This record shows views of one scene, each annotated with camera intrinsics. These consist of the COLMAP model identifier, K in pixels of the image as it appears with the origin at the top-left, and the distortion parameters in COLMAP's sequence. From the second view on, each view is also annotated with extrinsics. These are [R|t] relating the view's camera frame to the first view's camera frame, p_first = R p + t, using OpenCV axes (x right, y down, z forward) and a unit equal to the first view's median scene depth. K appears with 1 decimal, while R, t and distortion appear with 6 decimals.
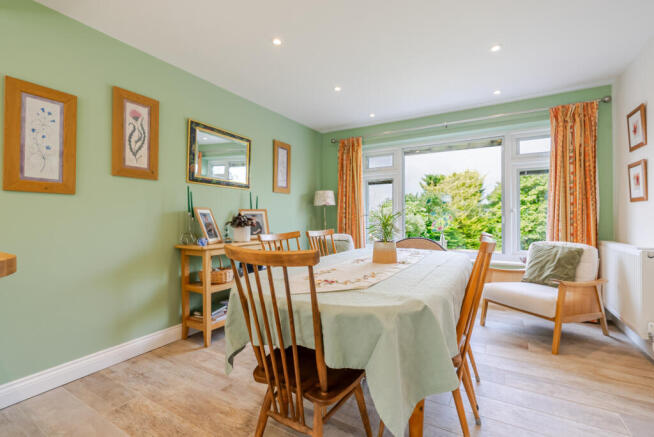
lens RADIAL K [[296.1, 0, 325.6], [0, 296.1, 216.7], [0, 0, 1]] dist [0.000214, -0.000234]
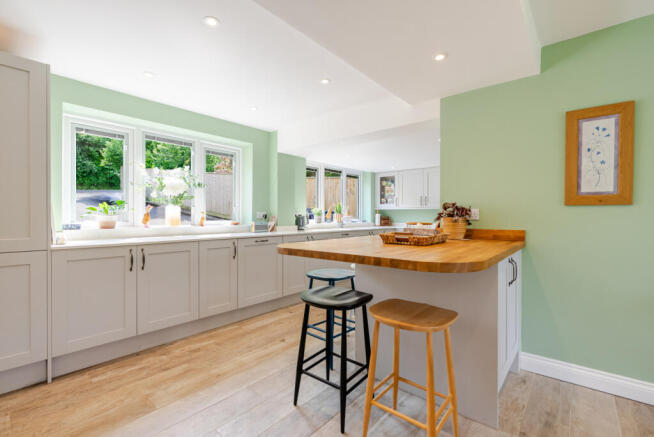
lens RADIAL K [[296.1, 0, 326.5], [0, 296.1, 215.7], [0, 0, 1]] dist [0.000214, -0.000234]
pose [[-0.167749, 0.009503, -0.985784, 0.273037], [0.000988, 0.999955, 0.009471, -0.054378], [0.985829, 0.000615, -0.167751, 0.206992]]
